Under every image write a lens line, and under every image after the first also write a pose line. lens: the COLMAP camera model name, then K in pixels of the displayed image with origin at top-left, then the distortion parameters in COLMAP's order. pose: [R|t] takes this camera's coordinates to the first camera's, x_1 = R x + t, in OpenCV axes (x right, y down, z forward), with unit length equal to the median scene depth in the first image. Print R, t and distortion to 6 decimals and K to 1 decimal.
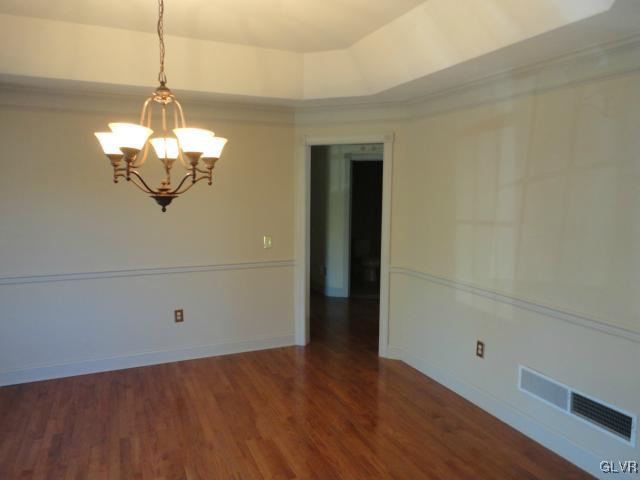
lens RADIAL K [[495.8, 0, 320.0], [0, 495.8, 240.0], [0, 0, 1]] dist [-0.043600, -0.000732]
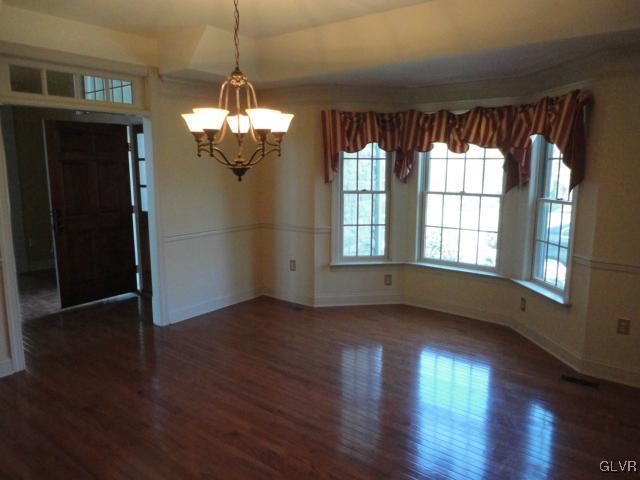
lens RADIAL K [[479.1, 0, 320.0], [0, 479.1, 240.0], [0, 0, 1]] dist [0.002484, 0.000102]
pose [[0.991095, 0.028973, -0.129966, 0.029009], [-0.021066, 0.997866, 0.061803, 0.007450], [0.131479, -0.058515, 0.989591, -0.106442]]
